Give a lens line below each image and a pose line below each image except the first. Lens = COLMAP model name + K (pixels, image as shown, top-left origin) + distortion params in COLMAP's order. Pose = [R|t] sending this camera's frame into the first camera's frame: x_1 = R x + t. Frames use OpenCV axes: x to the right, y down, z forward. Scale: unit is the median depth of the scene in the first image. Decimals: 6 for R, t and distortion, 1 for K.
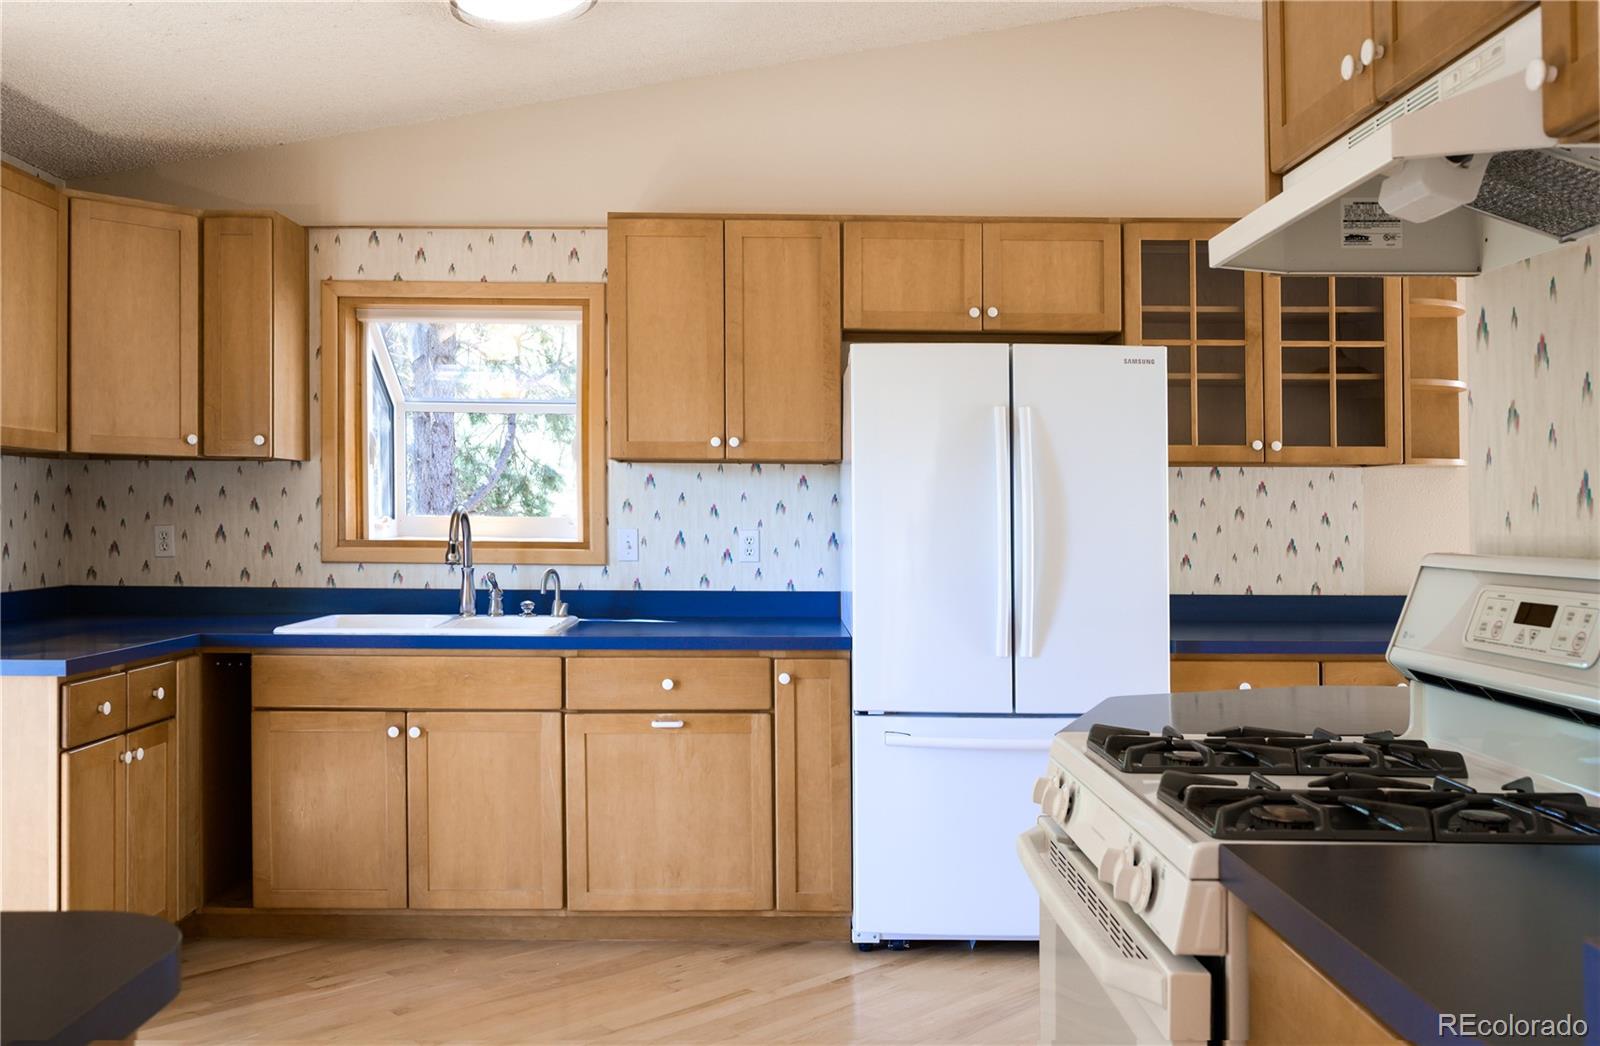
lens RADIAL K [[1359.8, 0, 792.1], [0, 1359.8, 507.8], [0, 0, 1]] dist [-0.006920, -0.000538]
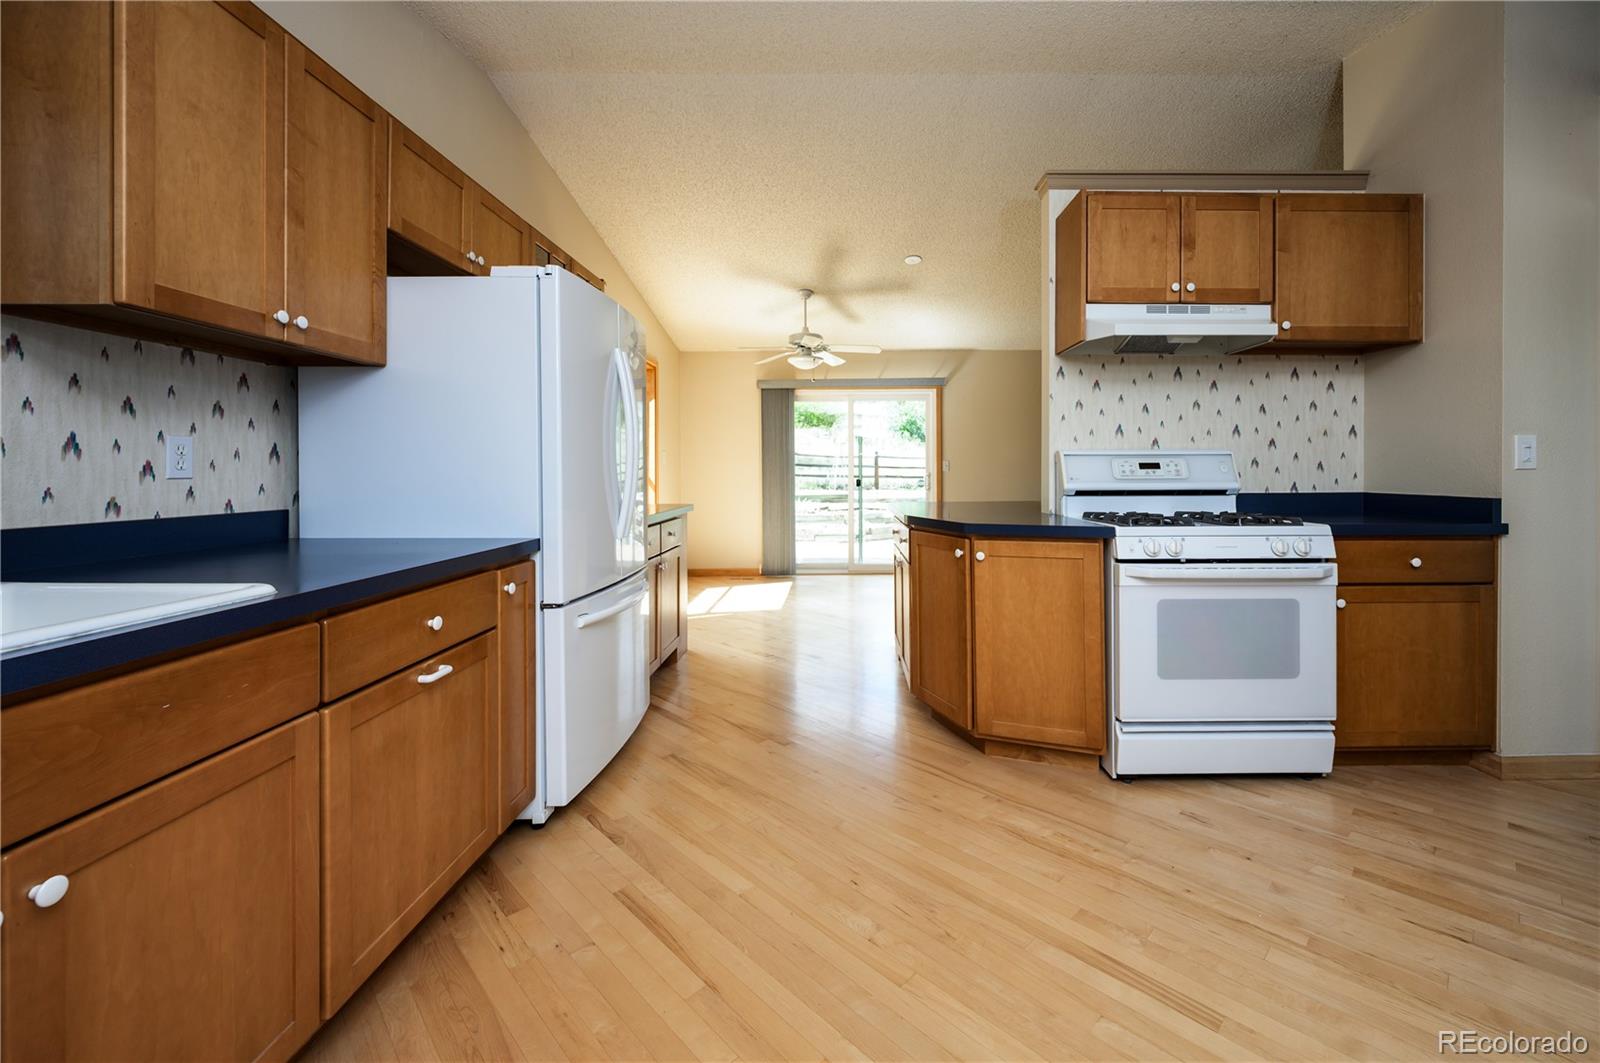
lens RADIAL K [[641.1, 0, 851.6], [0, 641.1, 468.9], [0, 0, 1]] dist [-0.003207, 0.000681]
pose [[0.013481, -0.002444, 0.999906, -0.404703], [-0.006040, 0.999979, 0.002525, 0.033553], [-0.999891, -0.006073, 0.013466, 0.666667]]
